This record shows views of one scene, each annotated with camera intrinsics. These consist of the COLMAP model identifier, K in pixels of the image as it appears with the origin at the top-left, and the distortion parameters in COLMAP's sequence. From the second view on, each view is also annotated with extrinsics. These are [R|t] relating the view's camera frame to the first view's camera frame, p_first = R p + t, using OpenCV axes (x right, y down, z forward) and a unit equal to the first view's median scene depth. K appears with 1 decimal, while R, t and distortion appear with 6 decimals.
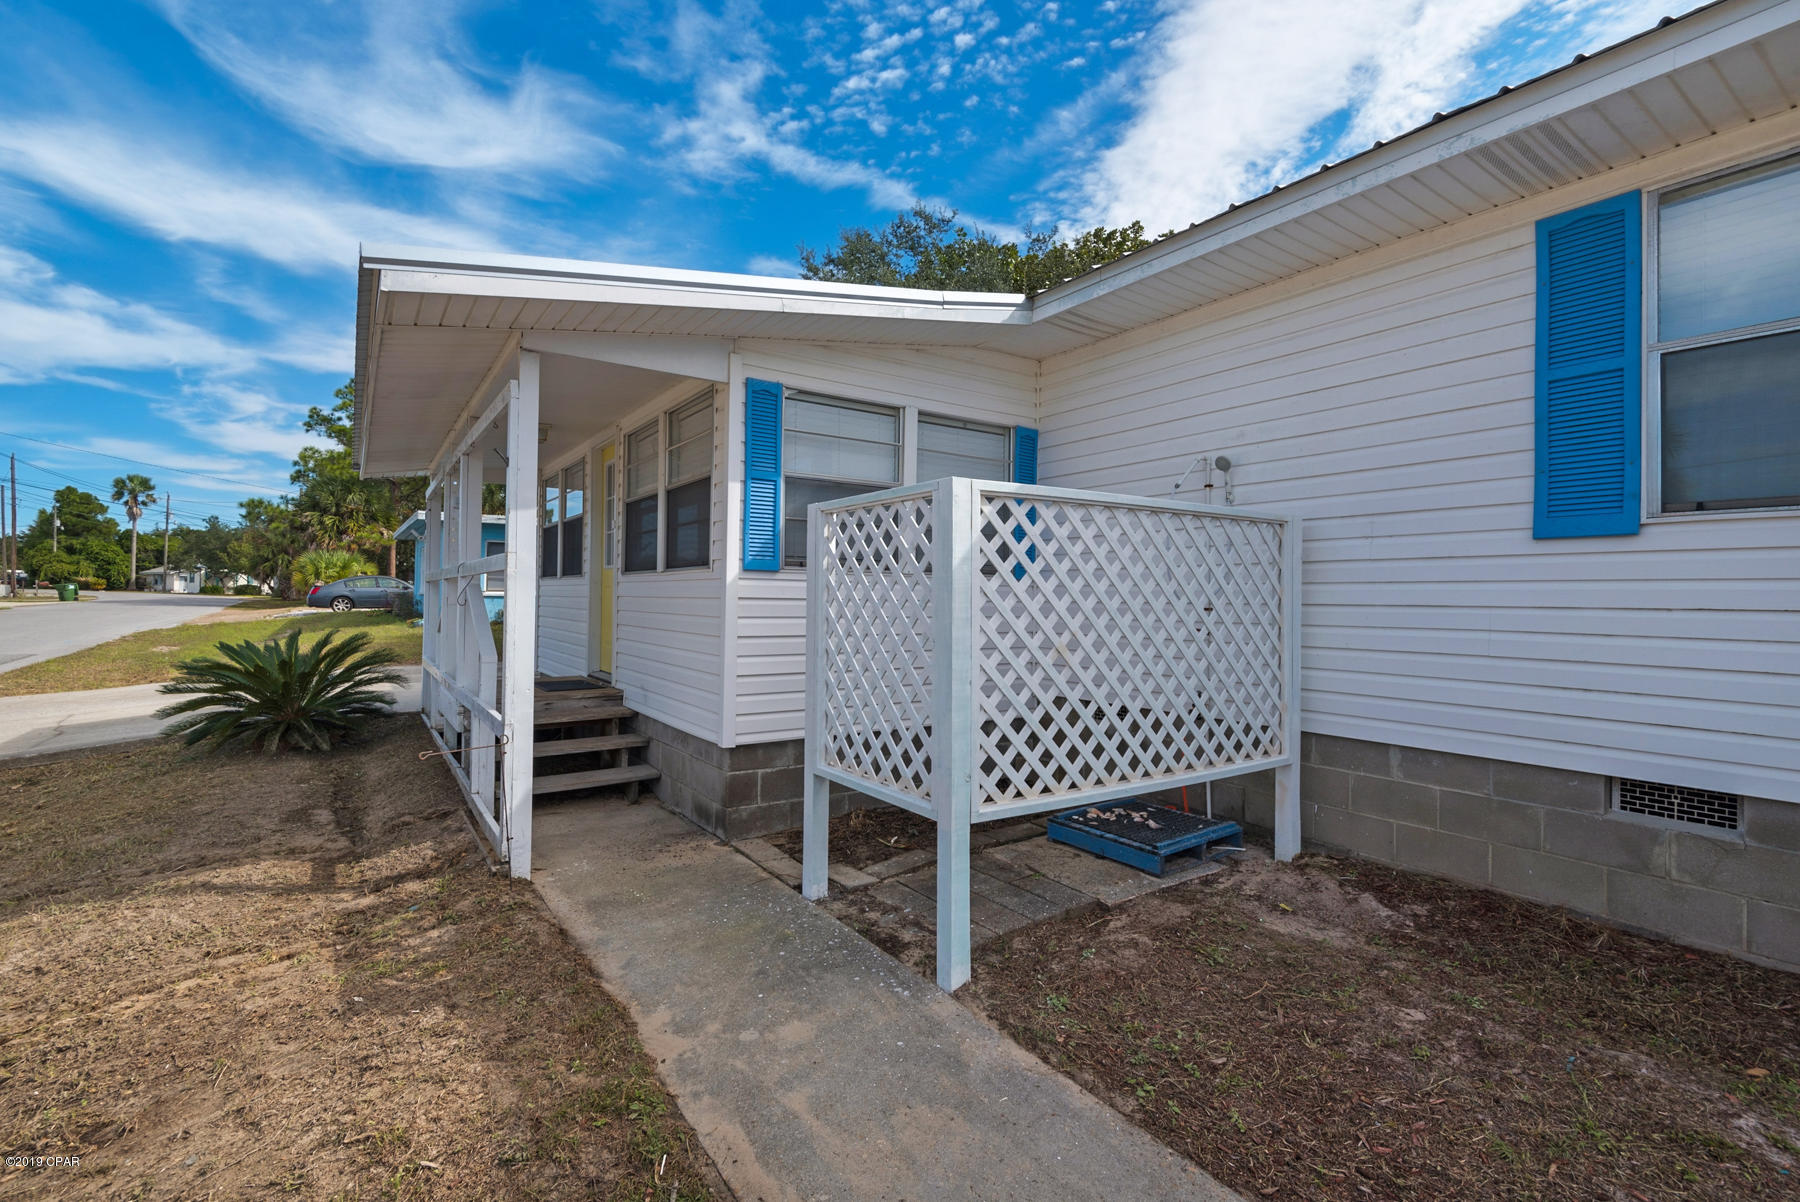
lens RADIAL K [[792.4, 0, 899.5], [0, 792.4, 607.7], [0, 0, 1]] dist [-0.012807, 0.000078]
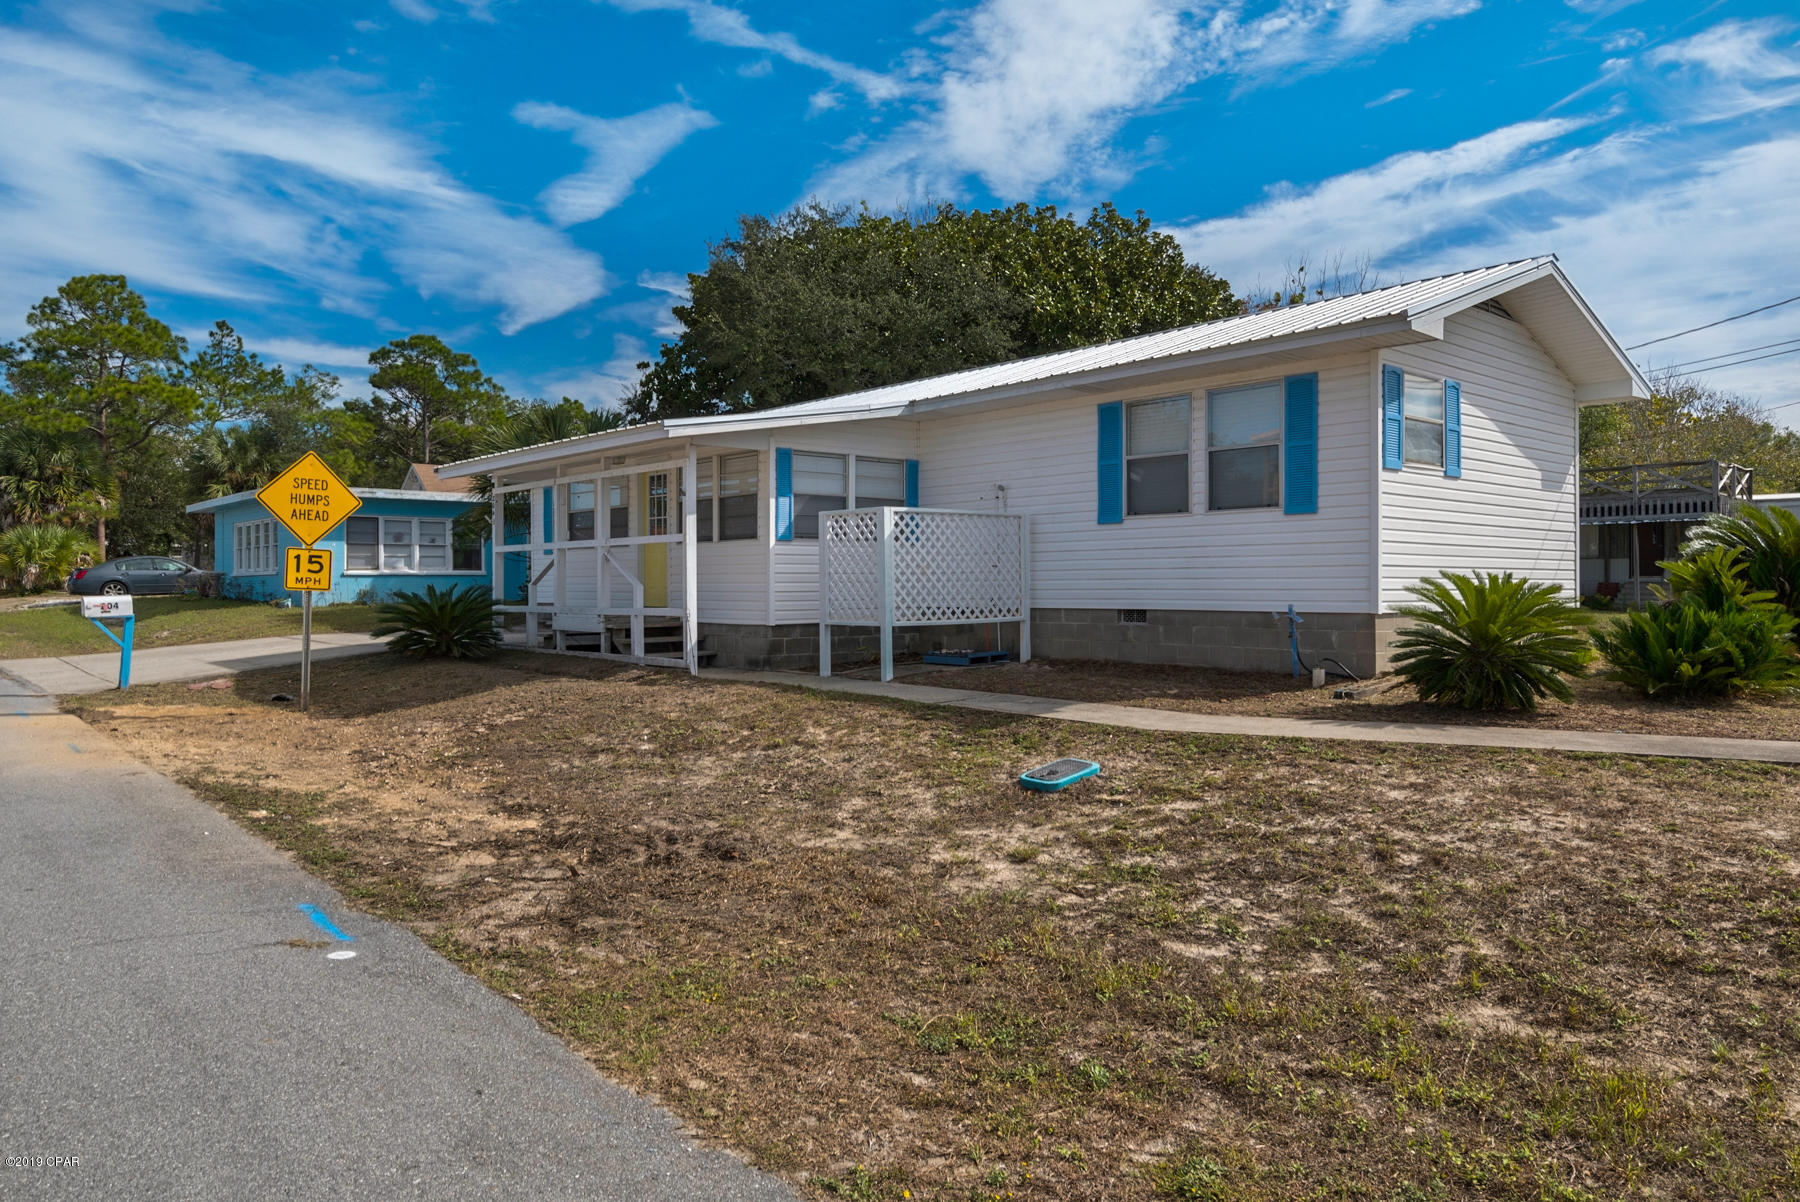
lens RADIAL K [[1203.3, 0, 907.2], [0, 1203.3, 607.1], [0, 0, 1]] dist [0.017647, -0.004027]
pose [[0.987706, -0.022040, 0.154762, -0.026095], [0.020934, 0.999742, 0.008770, 0.007980], [-0.154916, -0.005423, 0.987913, -0.162518]]
